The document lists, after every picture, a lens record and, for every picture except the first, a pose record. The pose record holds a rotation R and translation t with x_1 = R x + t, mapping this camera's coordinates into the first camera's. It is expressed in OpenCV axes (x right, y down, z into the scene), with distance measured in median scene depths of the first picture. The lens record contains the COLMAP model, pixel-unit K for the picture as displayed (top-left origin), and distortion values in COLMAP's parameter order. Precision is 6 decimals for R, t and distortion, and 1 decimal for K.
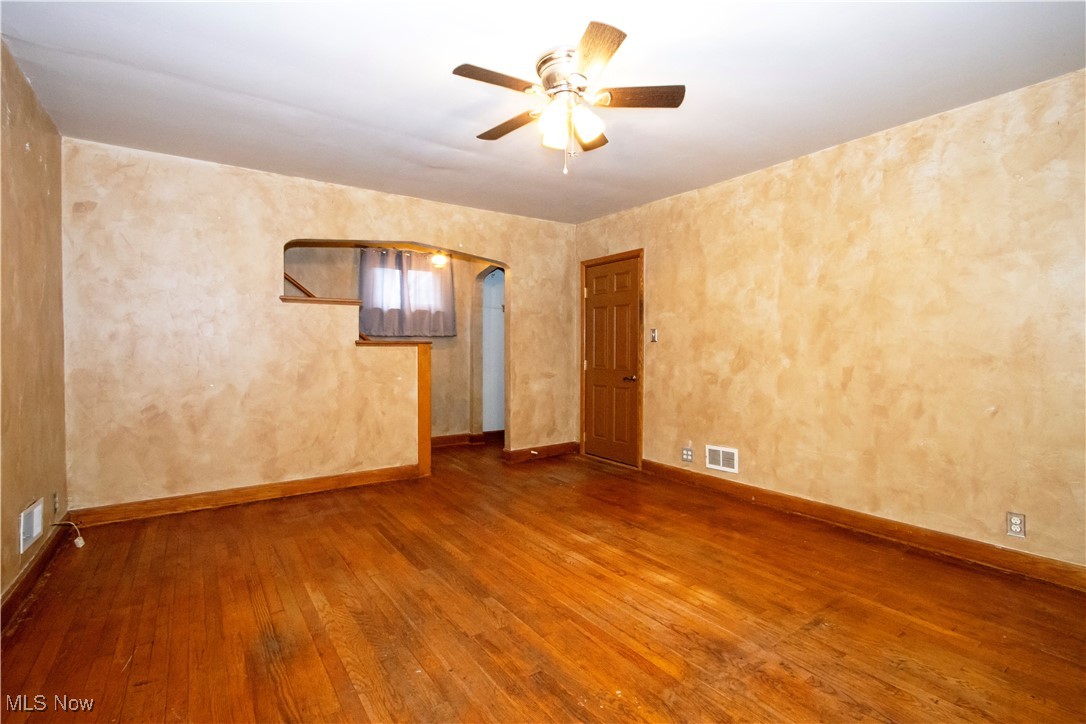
lens RADIAL K [[501.3, 0, 540.8], [0, 501.3, 361.6], [0, 0, 1]] dist [-0.013734, 0.000601]
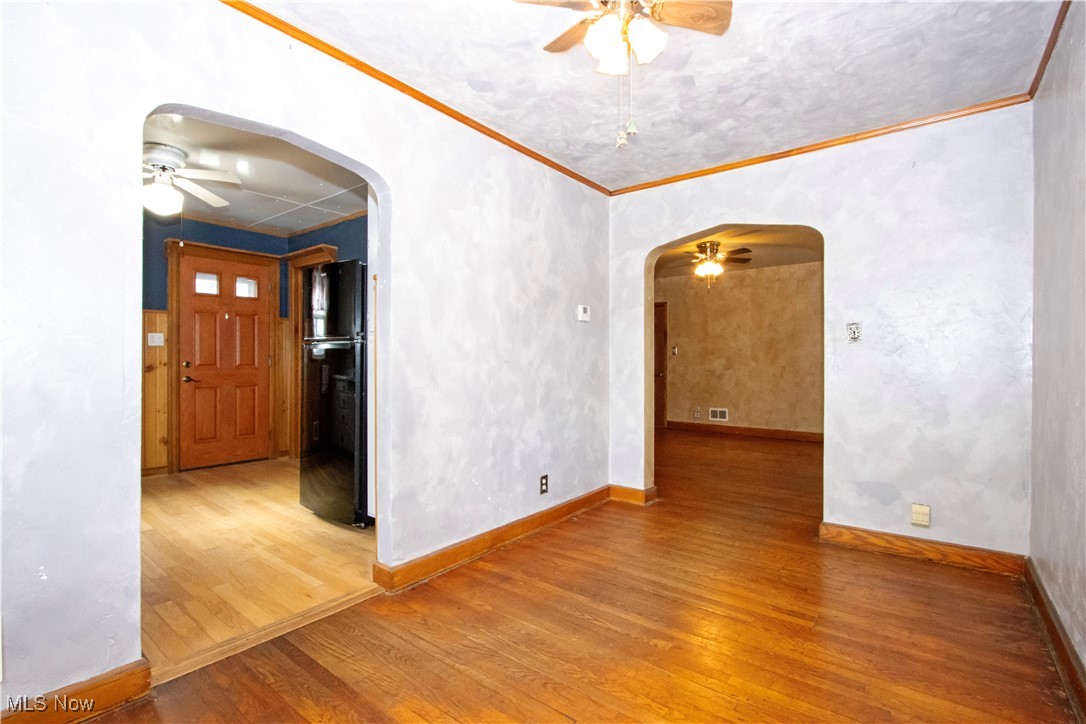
lens RADIAL K [[501.3, 0, 542.7], [0, 501.3, 363.4], [0, 0, 1]] dist [-0.013734, 0.000601]
pose [[0.958032, -0.006065, 0.286597, -0.910176], [0.010247, 0.999862, -0.013096, 0.014899], [-0.286477, 0.015483, 0.957962, -0.720187]]
